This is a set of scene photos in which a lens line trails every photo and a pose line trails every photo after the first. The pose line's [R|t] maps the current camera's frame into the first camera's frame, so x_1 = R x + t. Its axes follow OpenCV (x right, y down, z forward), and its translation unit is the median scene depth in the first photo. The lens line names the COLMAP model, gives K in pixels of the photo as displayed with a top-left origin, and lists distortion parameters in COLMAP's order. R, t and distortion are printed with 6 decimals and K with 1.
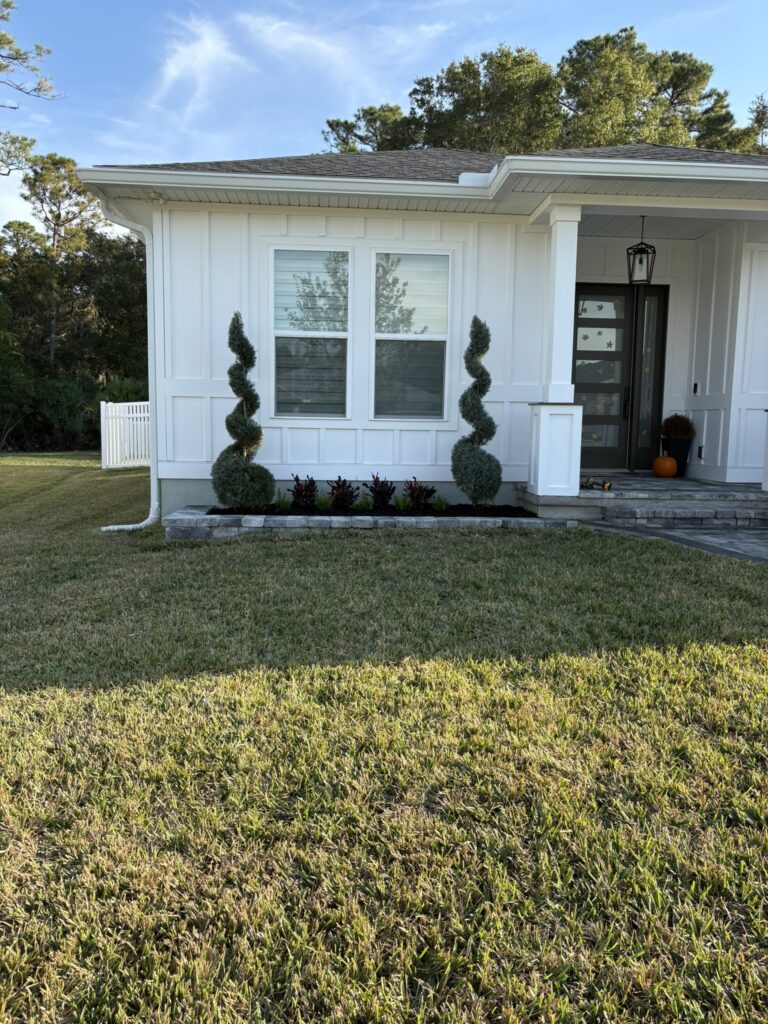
lens RADIAL K [[762.3, 0, 389.3], [0, 762.3, 517.8], [0, 0, 1]] dist [0.029714, -0.027062]
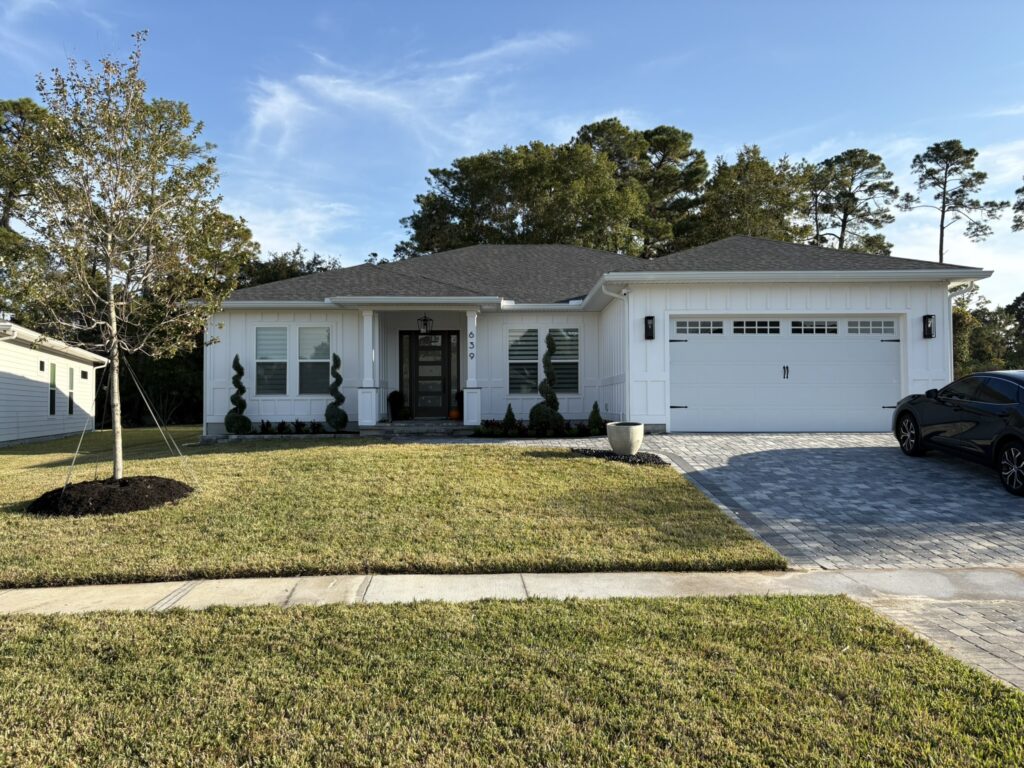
lens RADIAL K [[762.3, 0, 512.0], [0, 762.3, 380.2], [0, 0, 1]] dist [0.029714, -0.027062]
pose [[0.997712, -0.024374, -0.063063, 0.799643], [0.014618, 0.988460, -0.150778, 0.189585], [0.066010, 0.149511, 0.986554, -1.299486]]
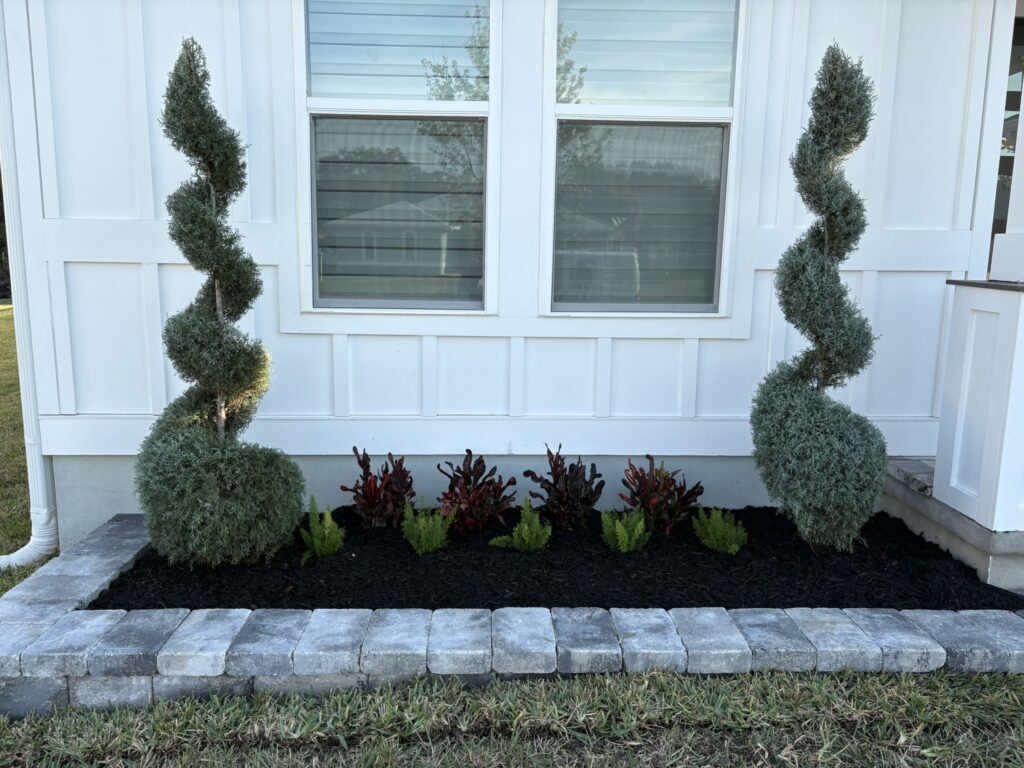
lens RADIAL K [[762.3, 0, 511.0], [0, 762.3, 365.4], [0, 0, 1]] dist [0.029714, -0.027062]
pose [[0.999041, 0.003258, -0.043674, -0.024525], [-0.002125, 0.999661, 0.025962, -0.115077], [0.043744, -0.025844, 0.998708, 0.596171]]
